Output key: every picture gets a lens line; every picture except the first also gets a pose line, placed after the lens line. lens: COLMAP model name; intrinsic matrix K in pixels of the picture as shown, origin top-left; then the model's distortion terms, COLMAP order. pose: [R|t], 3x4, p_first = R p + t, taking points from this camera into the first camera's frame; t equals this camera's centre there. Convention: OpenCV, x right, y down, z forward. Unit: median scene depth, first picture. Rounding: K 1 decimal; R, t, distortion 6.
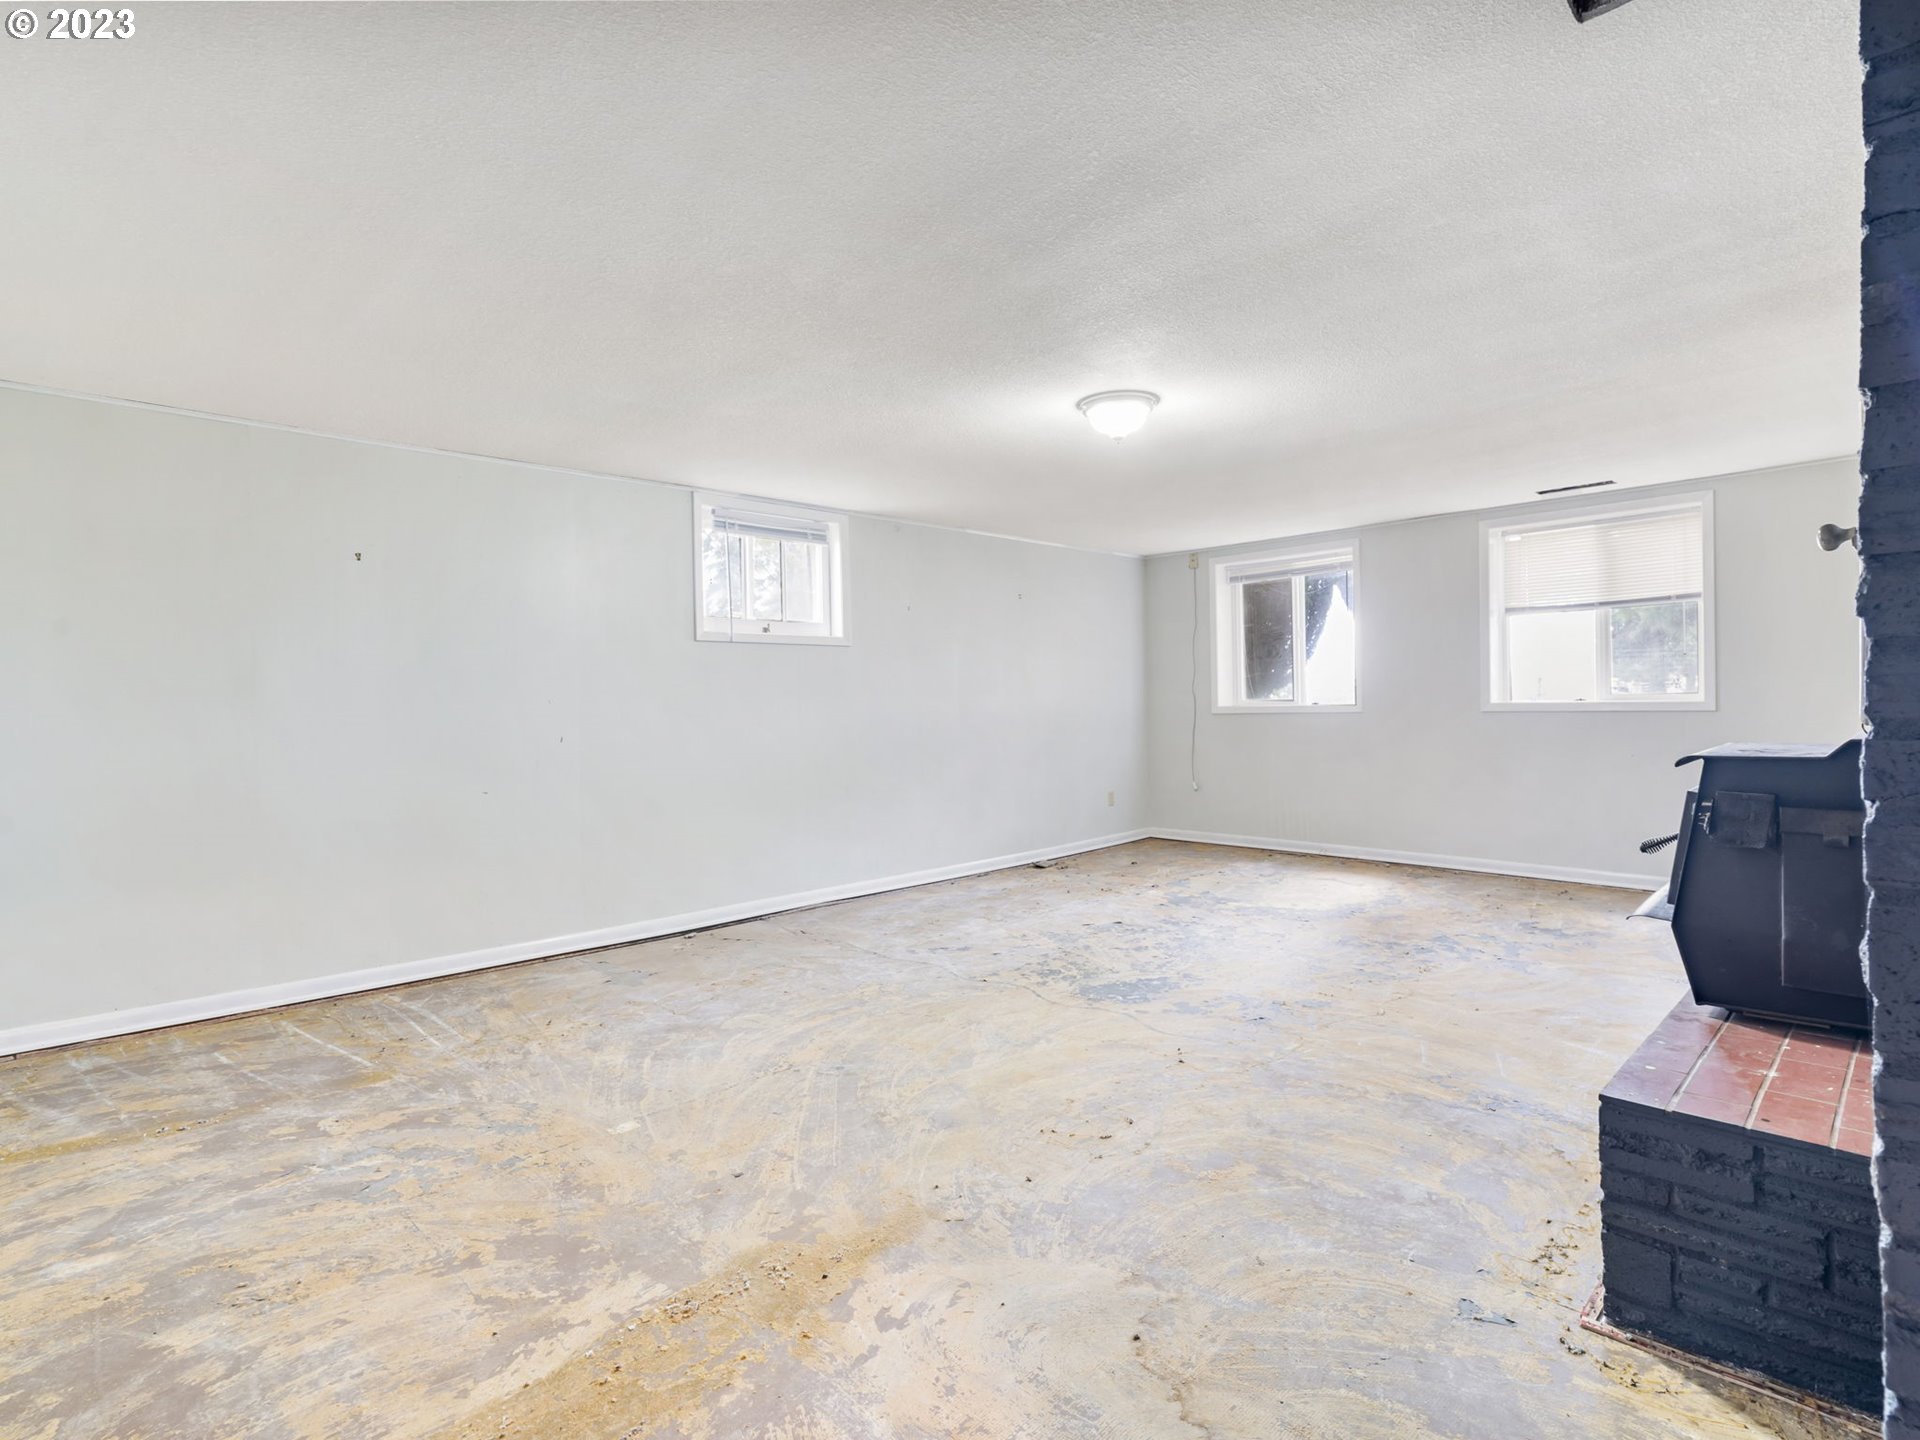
lens RADIAL K [[973.0, 0, 958.4], [0, 973.0, 711.7], [0, 0, 1]] dist [-0.005188, 0.002261]
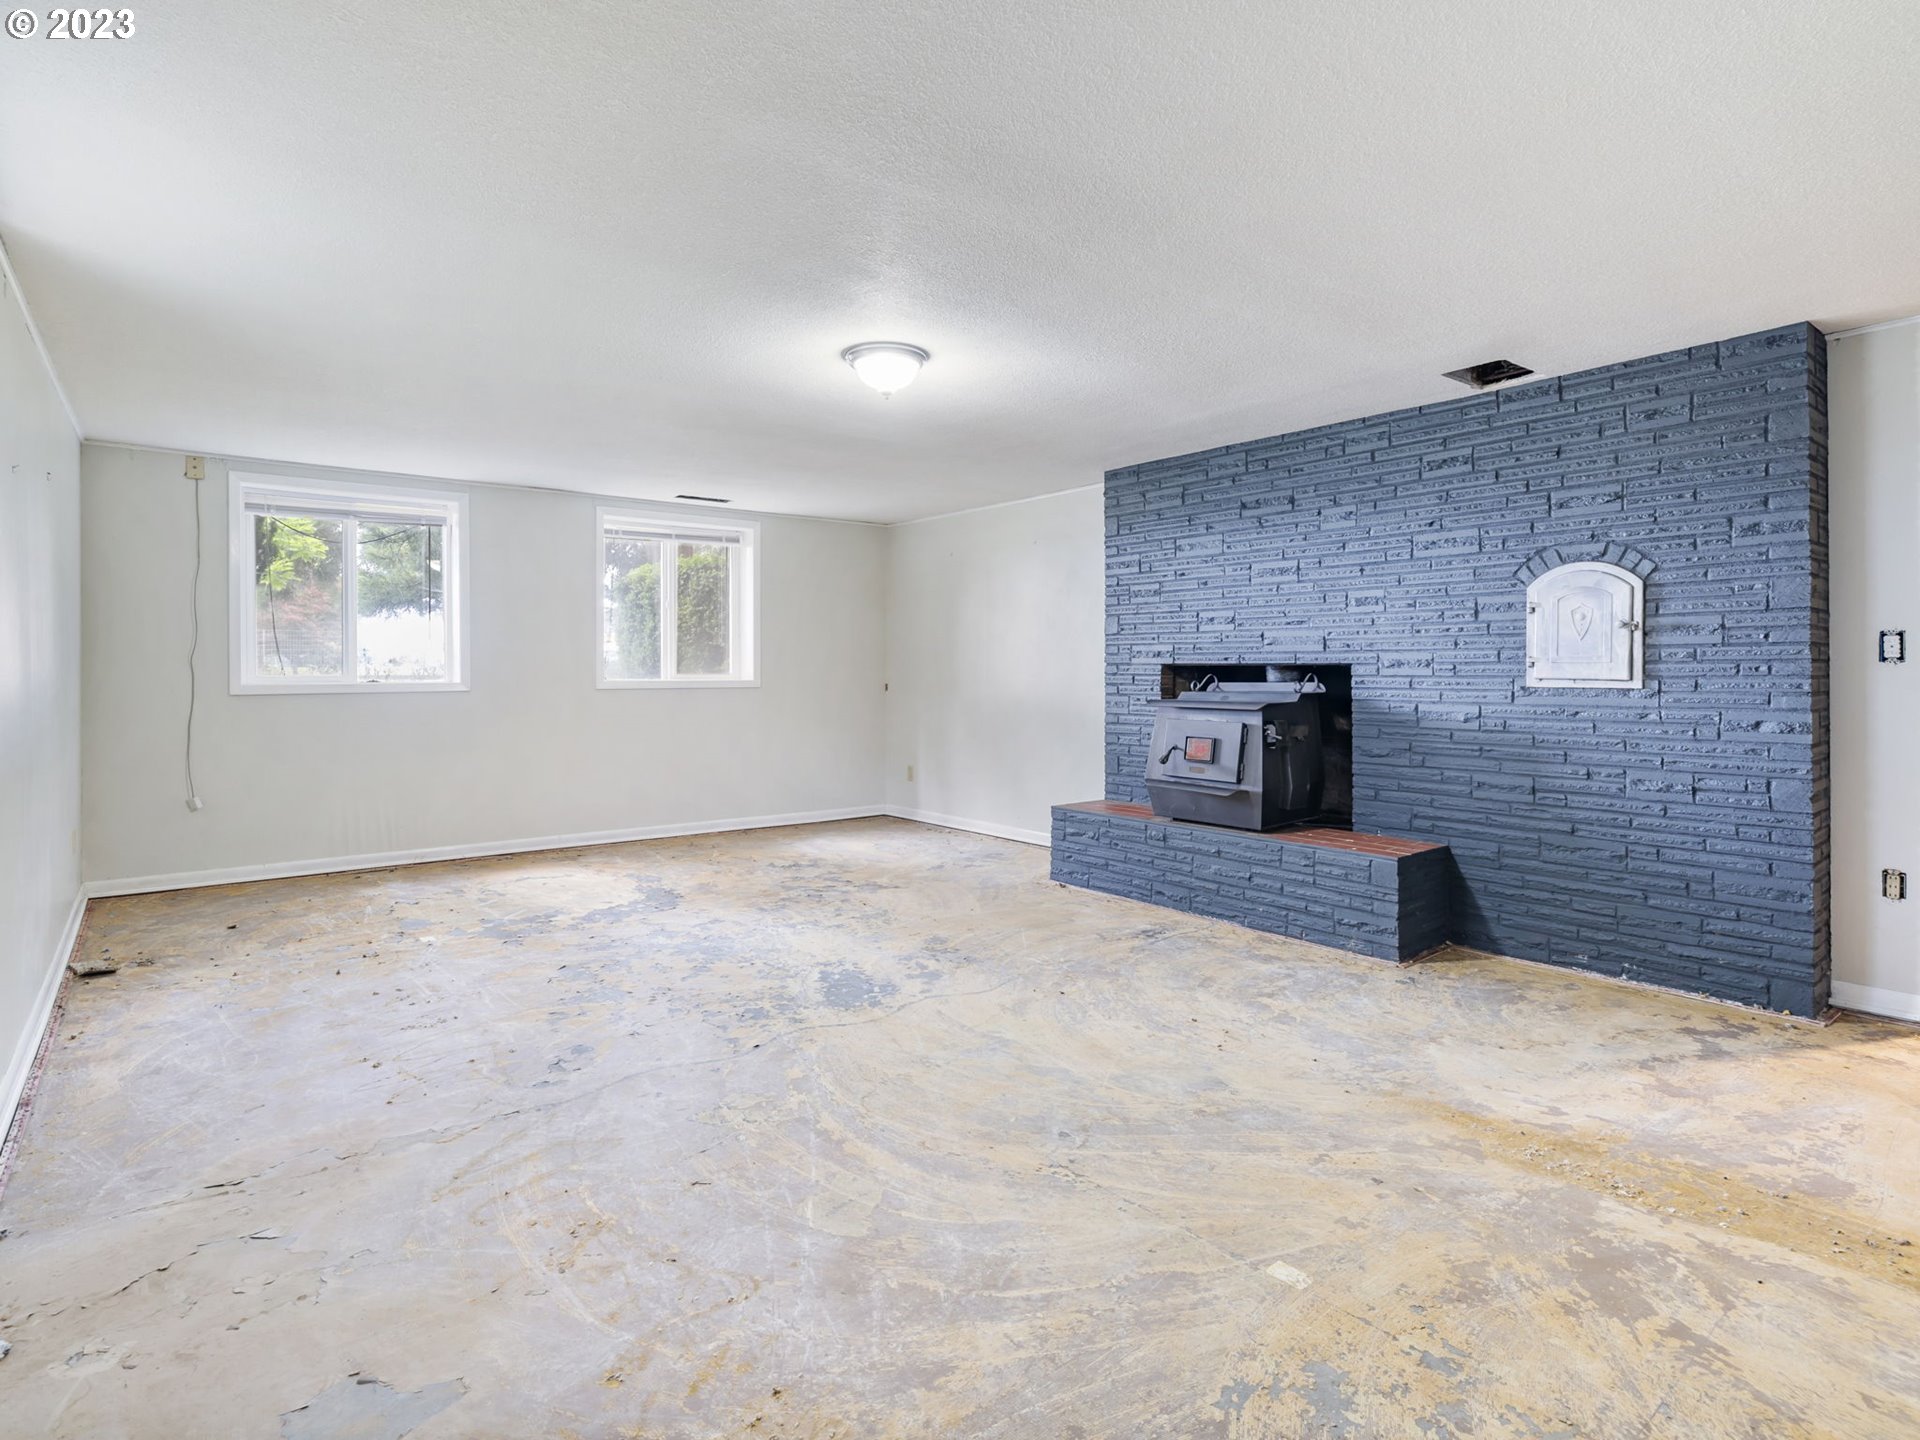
lens RADIAL K [[989.8, 0, 956.9], [0, 989.8, 673.8], [0, 0, 1]] dist [-0.000746, -0.000812]
pose [[0.105120, 0.011744, 0.994390, -1.030008], [0.011478, 0.999849, -0.013021, 0.004229], [-0.994393, 0.012782, 0.104970, 1.104448]]
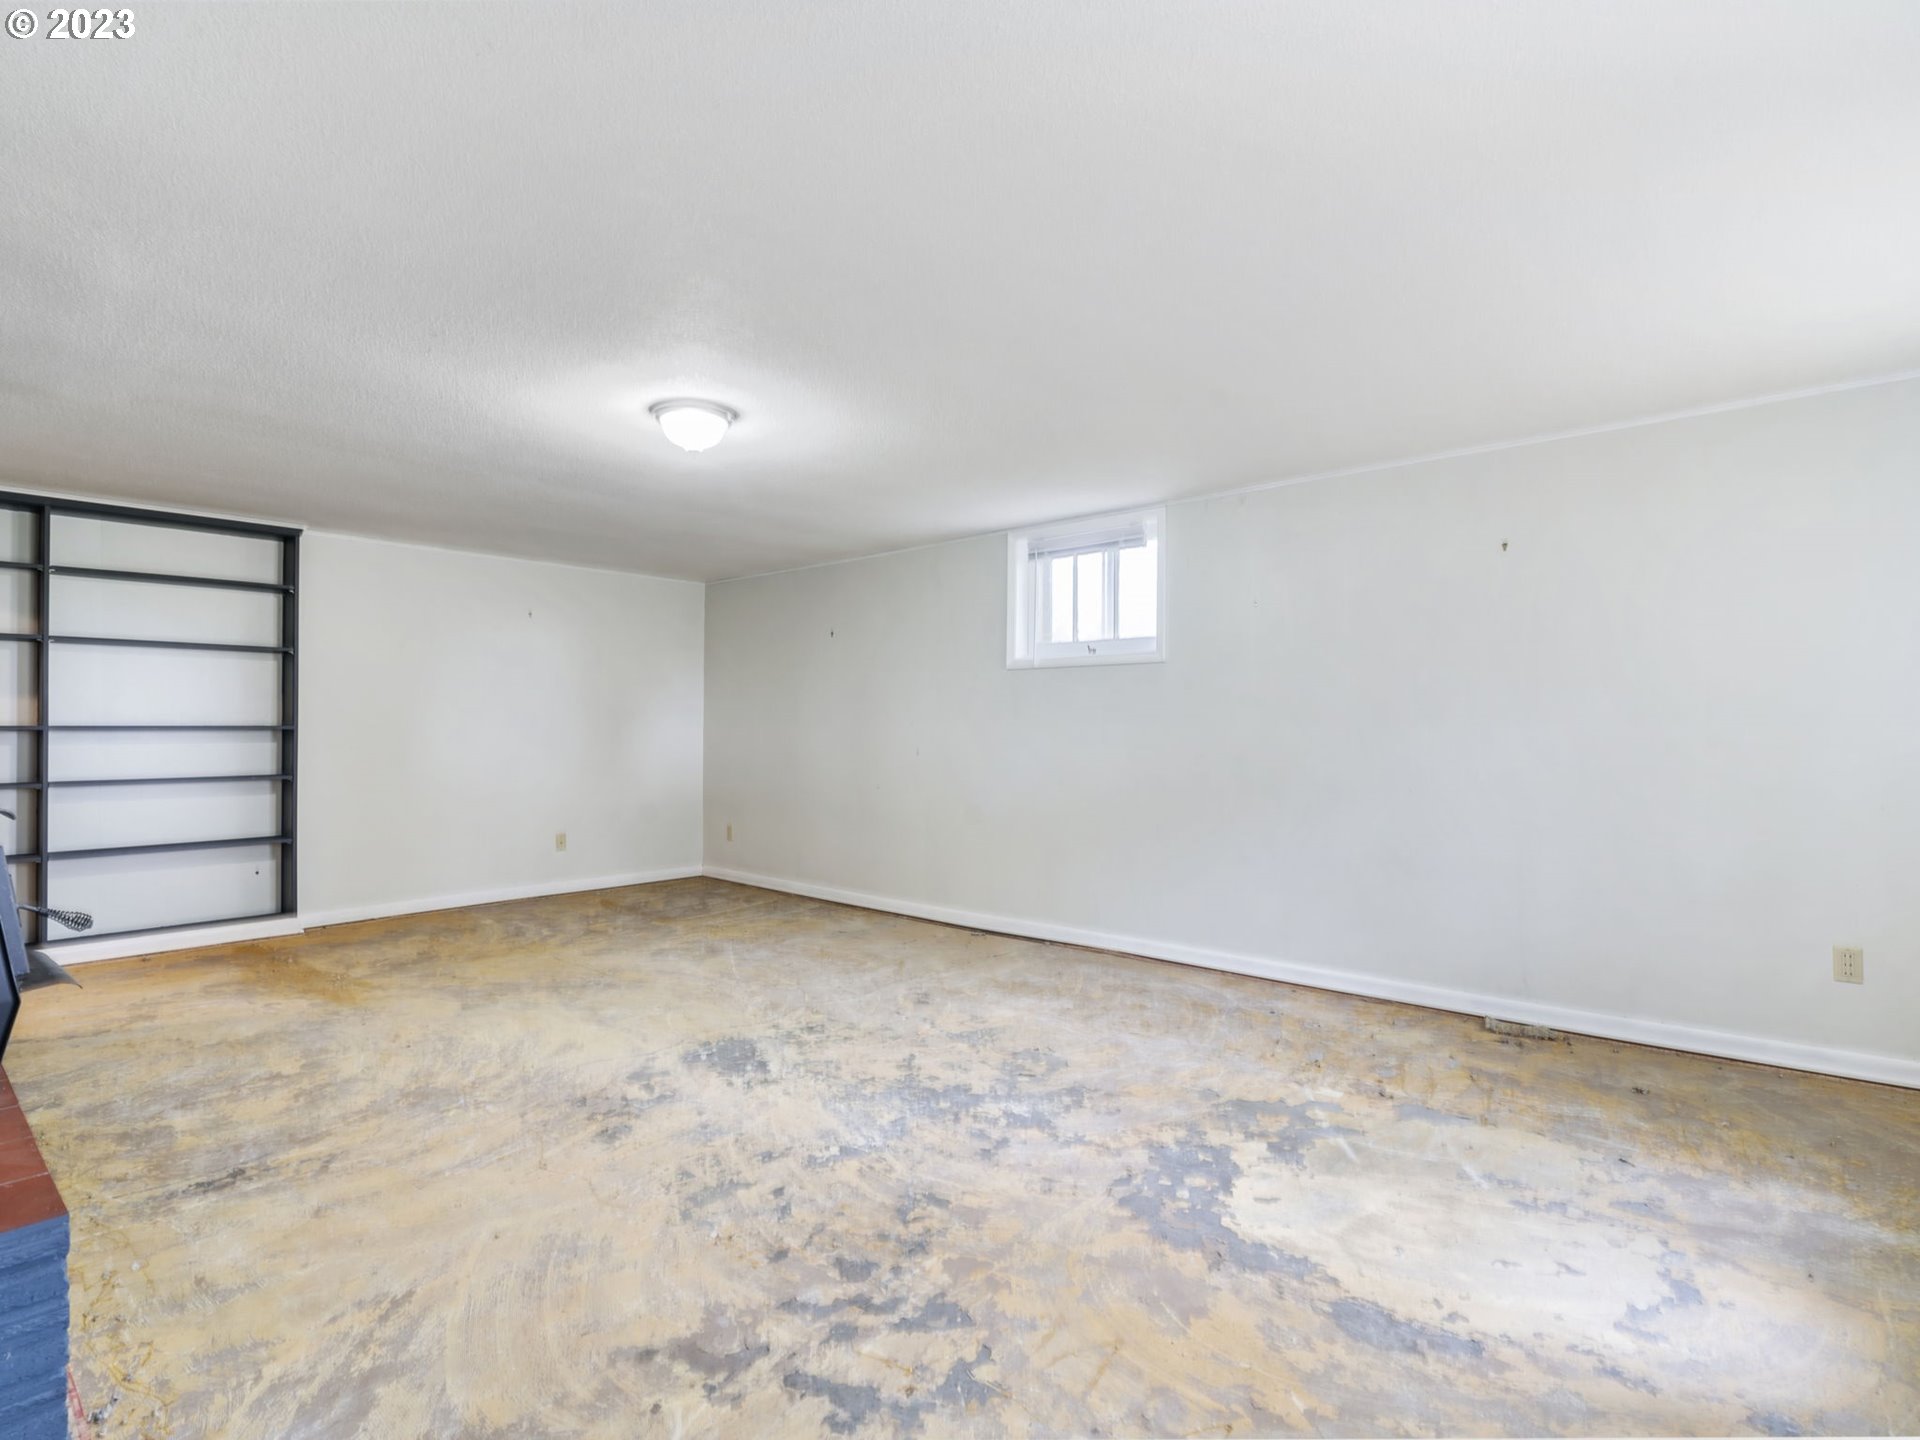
lens RADIAL K [[973.0, 0, 958.4], [0, 973.0, 711.7], [0, 0, 1]] dist [-0.005188, 0.002261]
pose [[0.070026, 0.001076, -0.997545, 1.490192], [-0.009689, 0.999953, 0.000398, -0.044759], [0.997498, 0.009637, 0.070033, 1.579224]]
